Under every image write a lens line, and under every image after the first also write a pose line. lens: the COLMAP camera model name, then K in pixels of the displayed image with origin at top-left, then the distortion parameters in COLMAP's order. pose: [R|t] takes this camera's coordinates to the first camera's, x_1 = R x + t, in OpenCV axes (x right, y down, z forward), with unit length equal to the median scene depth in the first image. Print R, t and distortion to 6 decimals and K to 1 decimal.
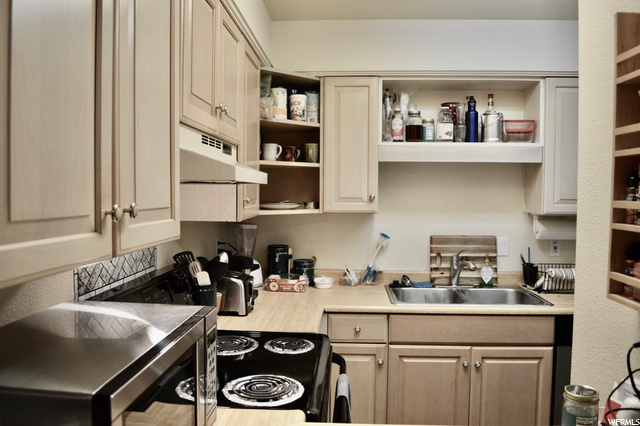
lens RADIAL K [[511.8, 0, 320.1], [0, 511.8, 212.4], [0, 0, 1]] dist [-0.040010, -0.005643]
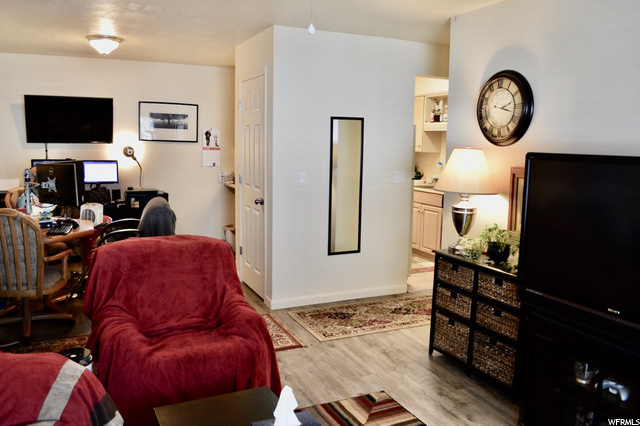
lens RADIAL K [[511.8, 0, 320.1], [0, 511.8, 211.6], [0, 0, 1]] dist [-0.040010, -0.005643]
pose [[0.485723, 0.112986, -0.866780, 2.004758], [-0.050010, 0.993579, 0.101490, 0.057665], [0.872681, -0.005948, 0.488255, -0.611445]]
